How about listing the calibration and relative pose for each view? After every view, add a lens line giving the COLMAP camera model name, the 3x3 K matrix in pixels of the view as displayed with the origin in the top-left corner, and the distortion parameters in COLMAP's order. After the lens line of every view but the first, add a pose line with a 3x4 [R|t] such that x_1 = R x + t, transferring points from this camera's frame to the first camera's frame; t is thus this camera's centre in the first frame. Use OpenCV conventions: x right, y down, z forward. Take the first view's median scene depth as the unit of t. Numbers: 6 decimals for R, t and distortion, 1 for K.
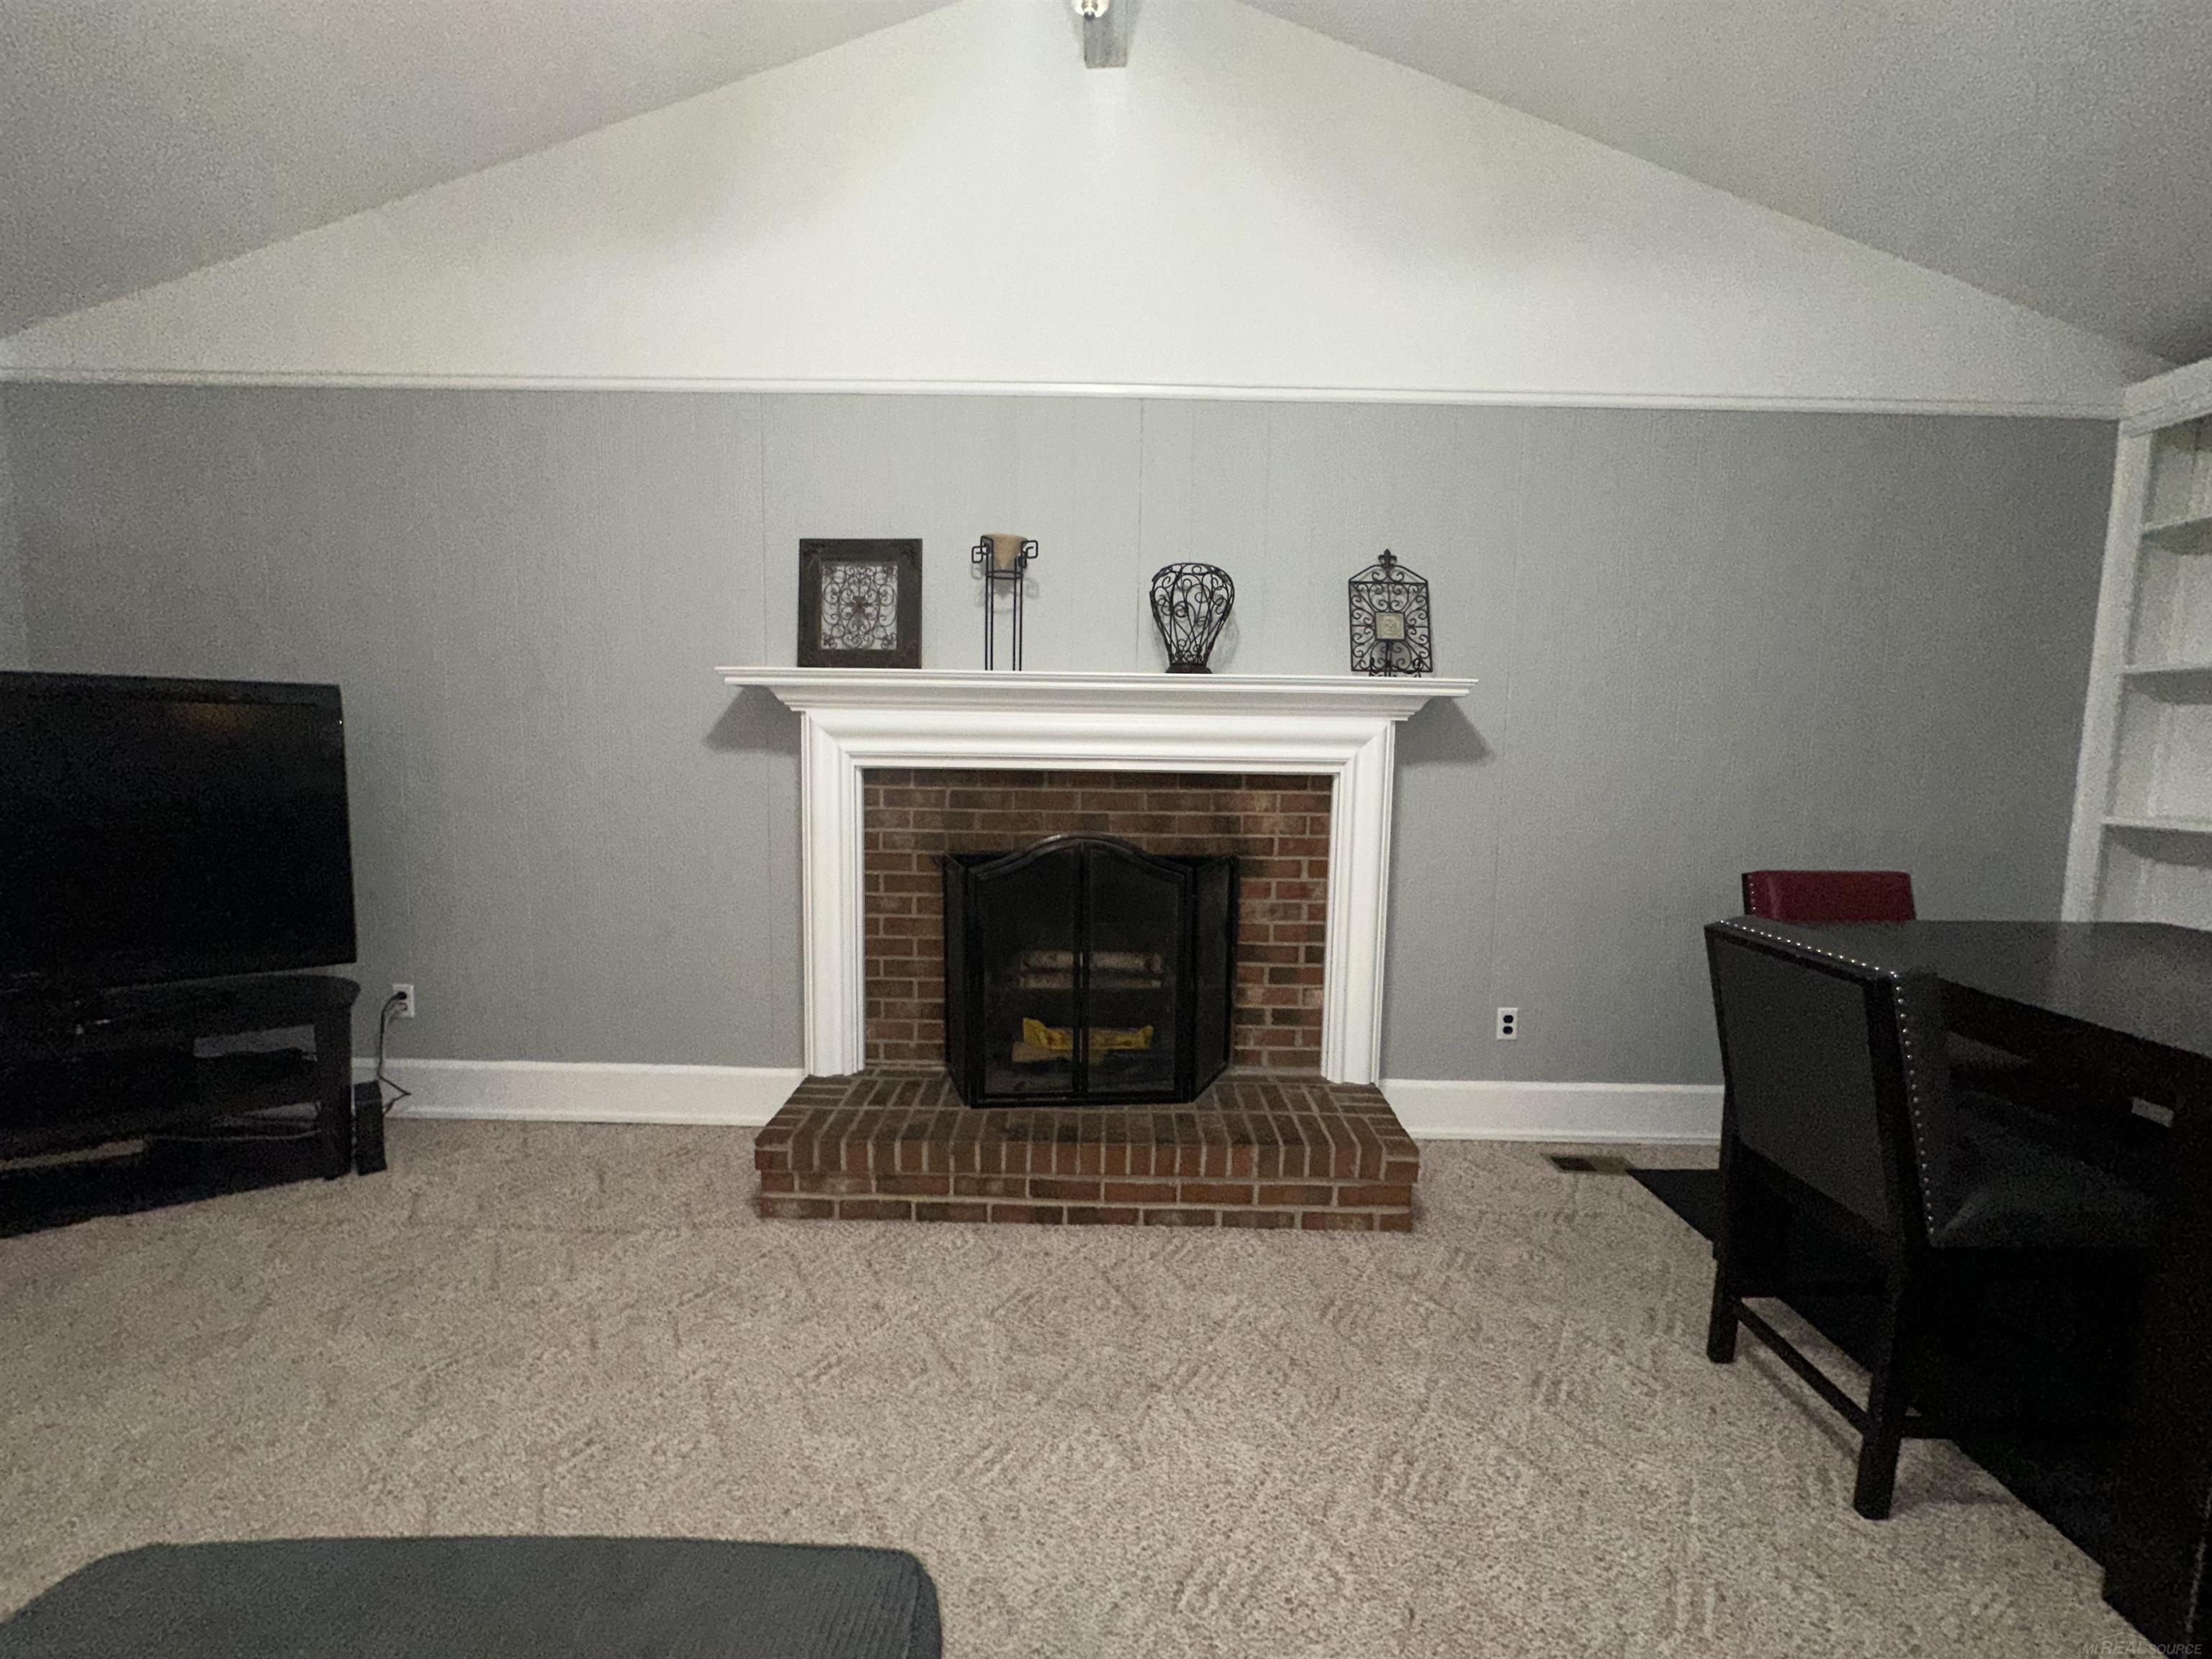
lens RADIAL K [[887.3, 0, 1104.4], [0, 887.3, 831.7], [0, 0, 1]] dist [-0.000757, 0.000023]
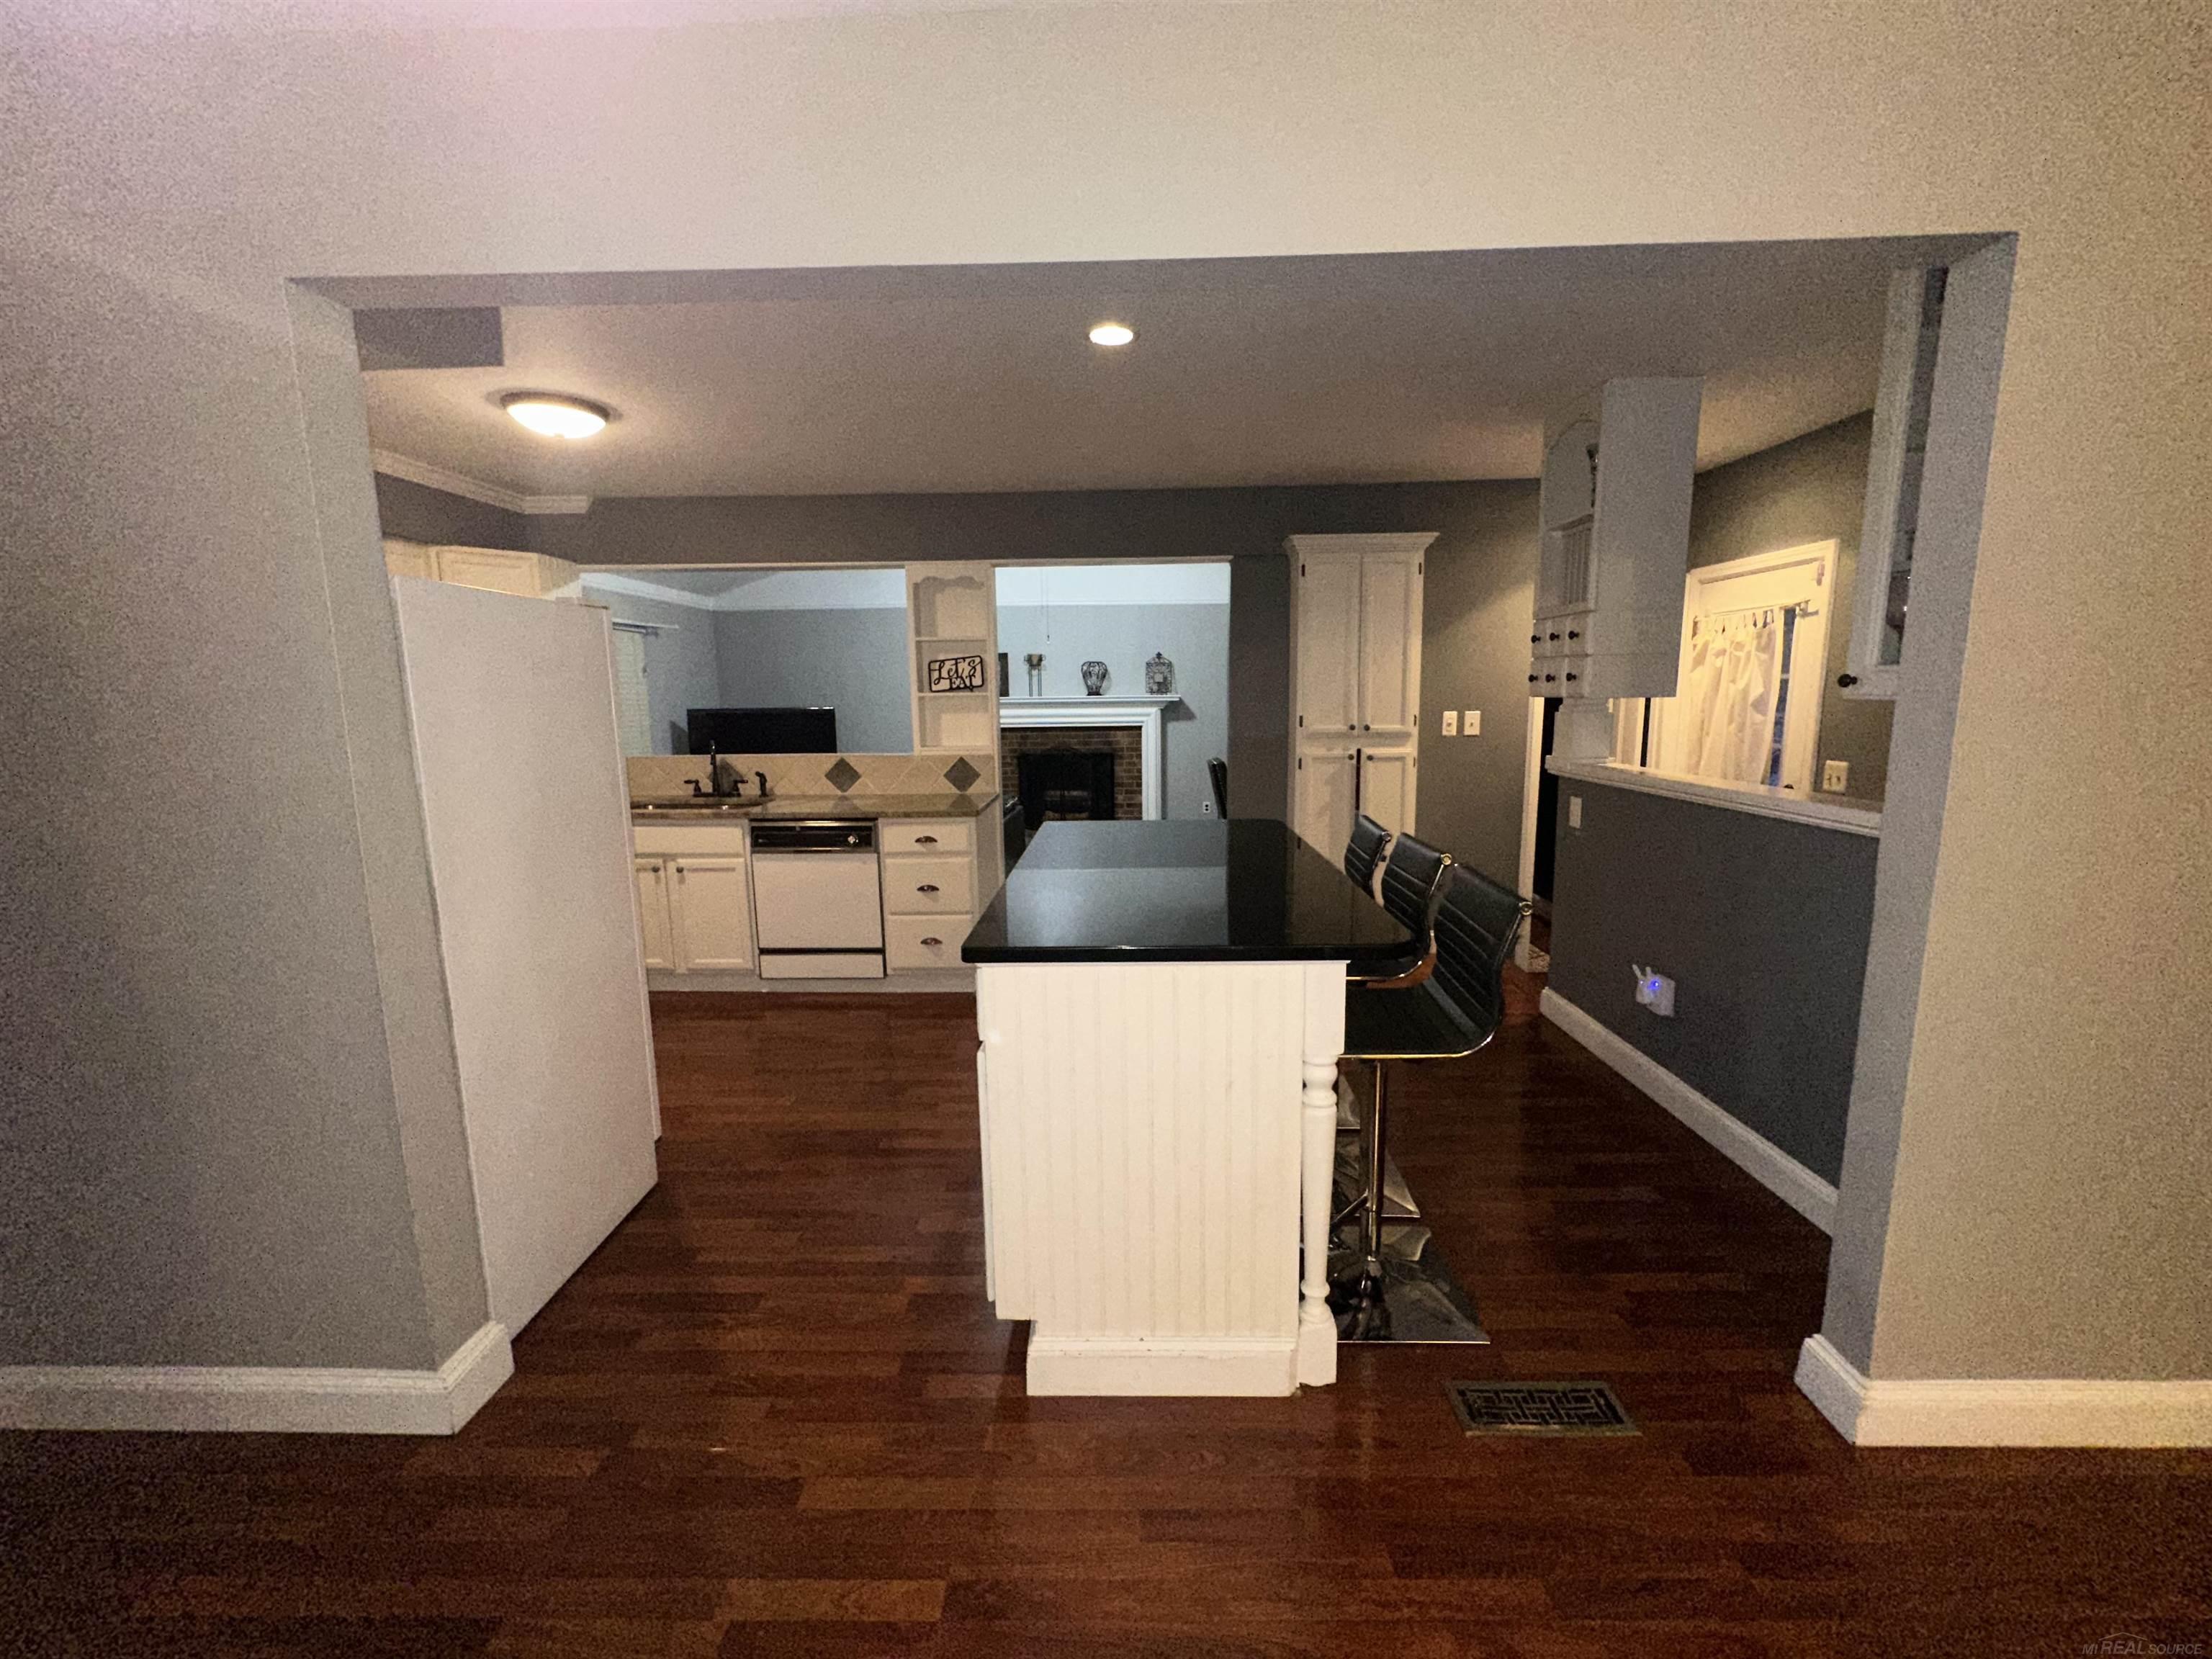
lens RADIAL K [[887.3, 0, 1107.4], [0, 887.3, 829.1], [0, 0, 1]] dist [-0.000757, 0.000023]
pose [[0.999474, -0.025814, -0.019621, 0.187985], [0.026795, 0.998314, 0.051484, 0.134272], [0.018259, -0.051982, 0.998481, -2.144424]]
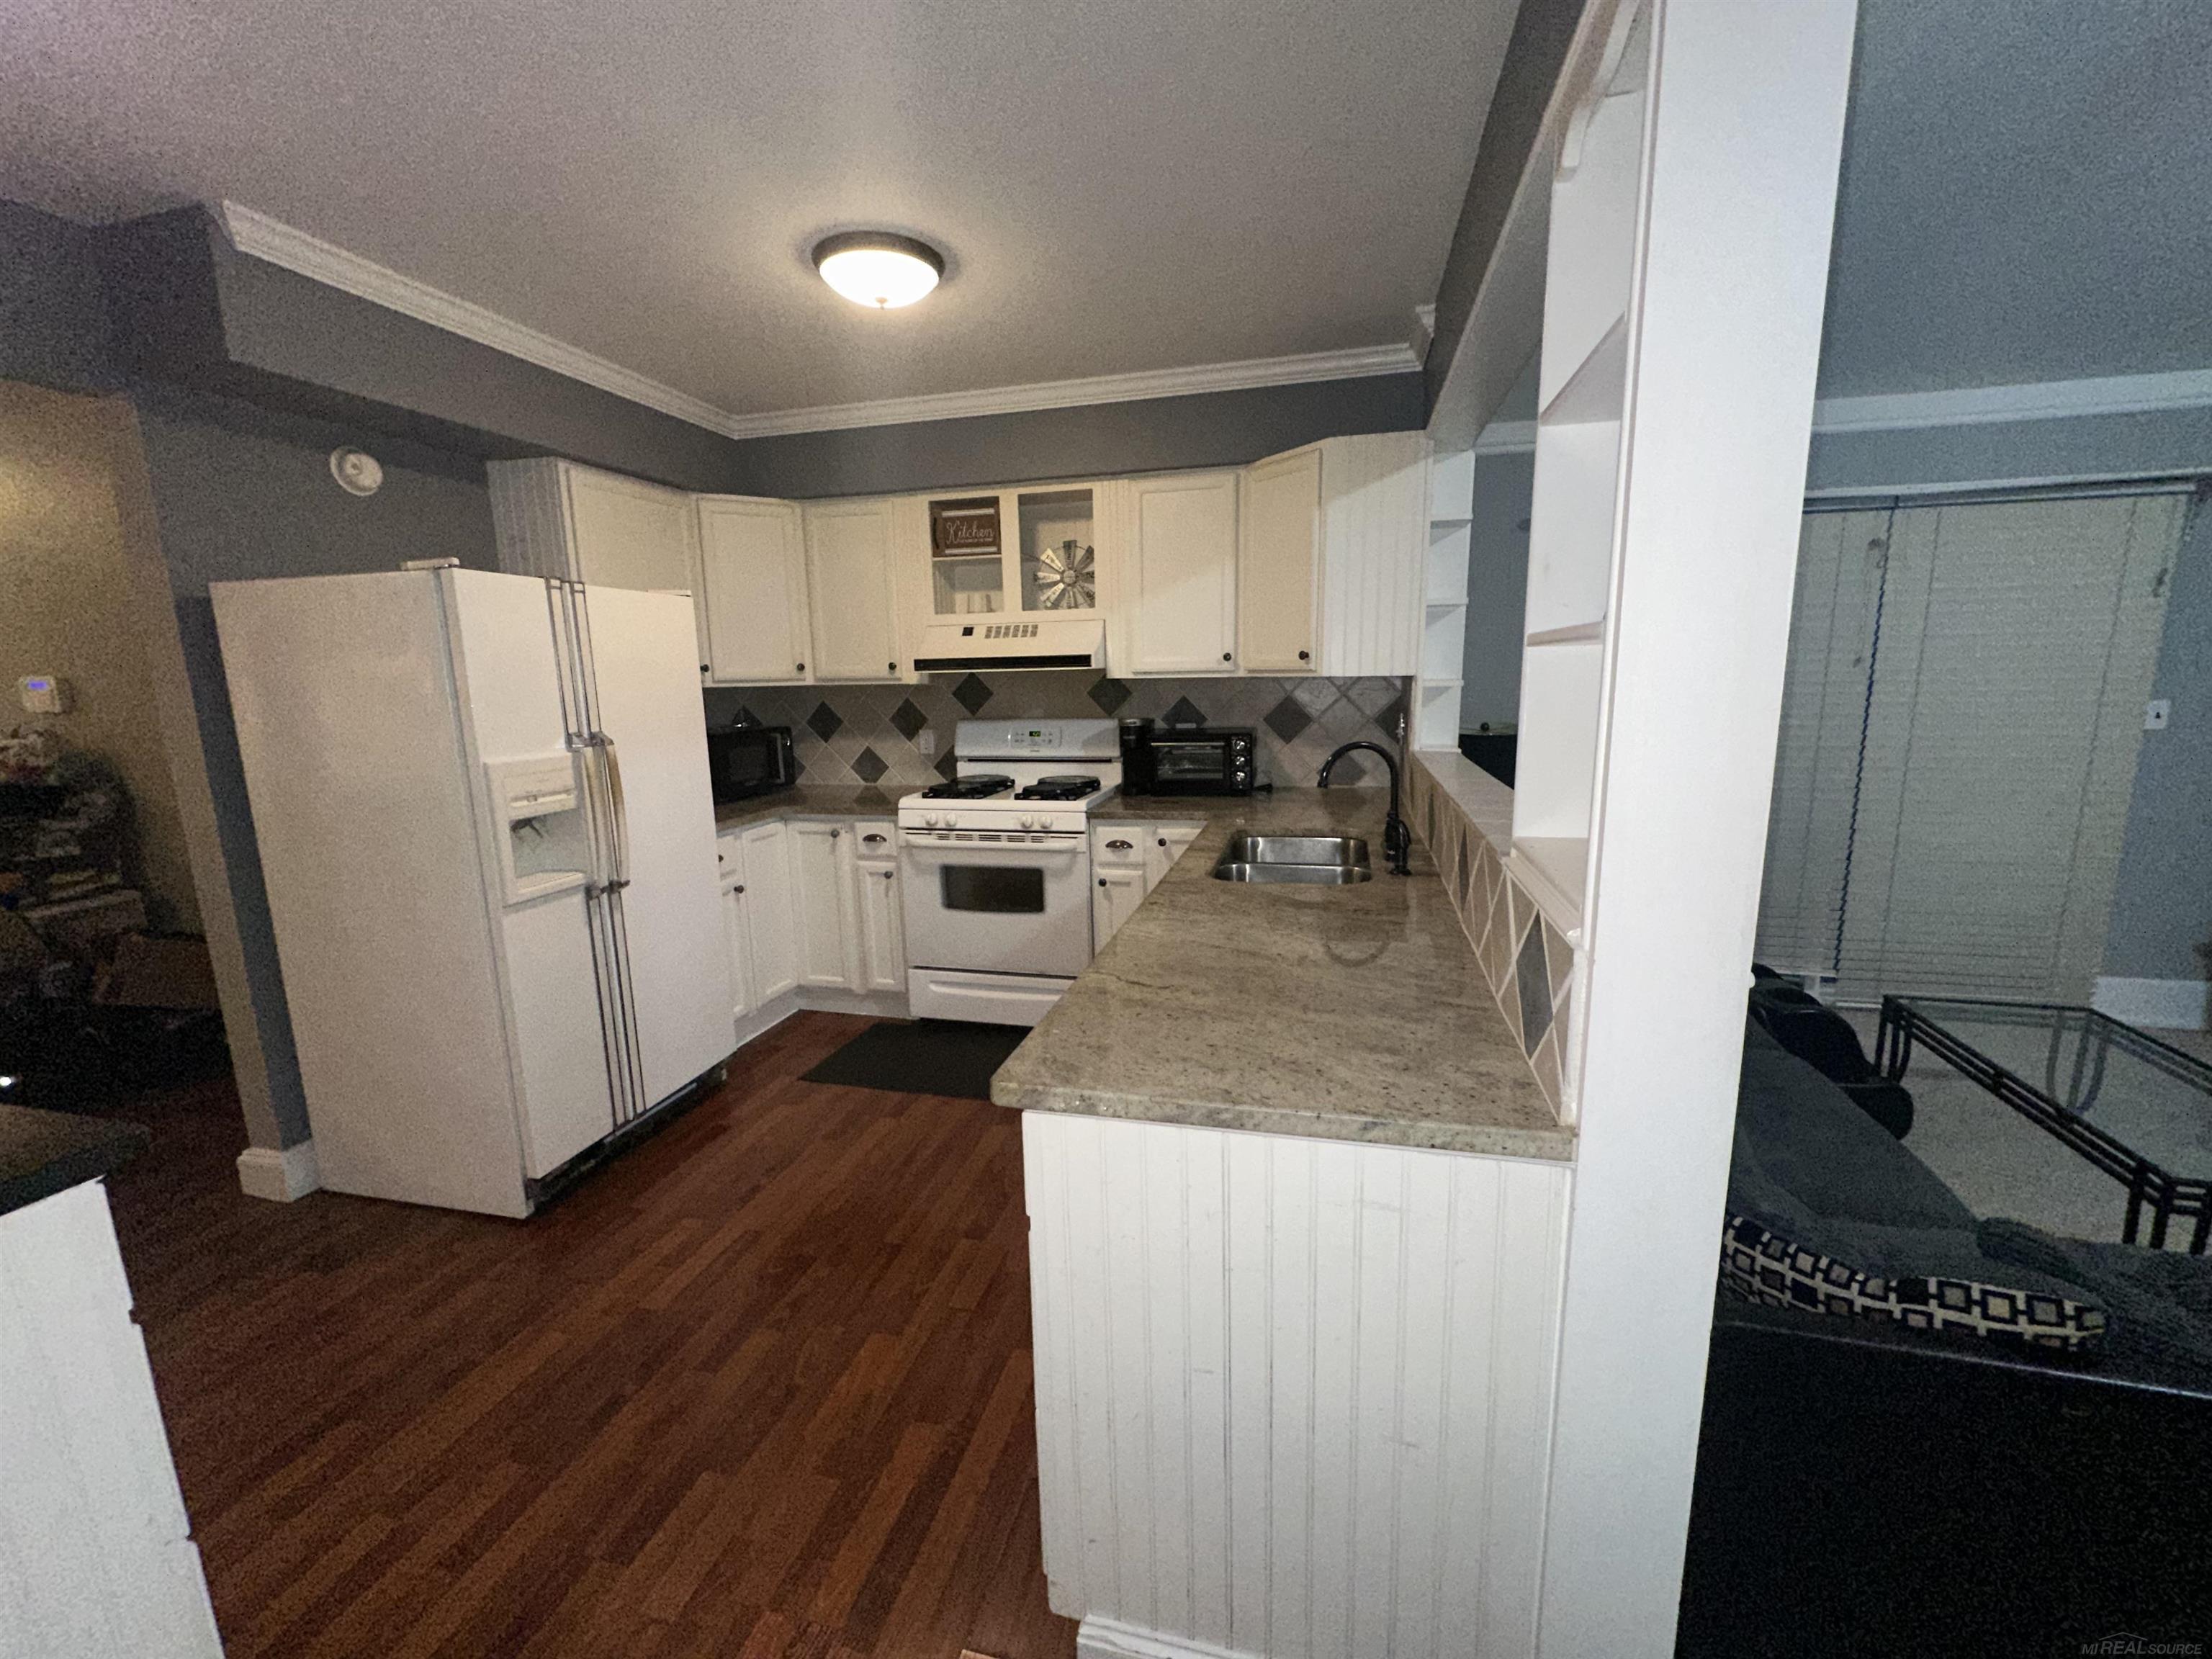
lens RADIAL K [[887.3, 0, 1112.1], [0, 887.3, 832.2], [0, 0, 1]] dist [-0.000757, 0.000023]
pose [[-0.236005, 0.158847, -0.958681, 0.298638], [-0.080149, 0.980006, 0.182111, -0.011051], [0.968441, 0.119817, -0.218555, -0.565203]]
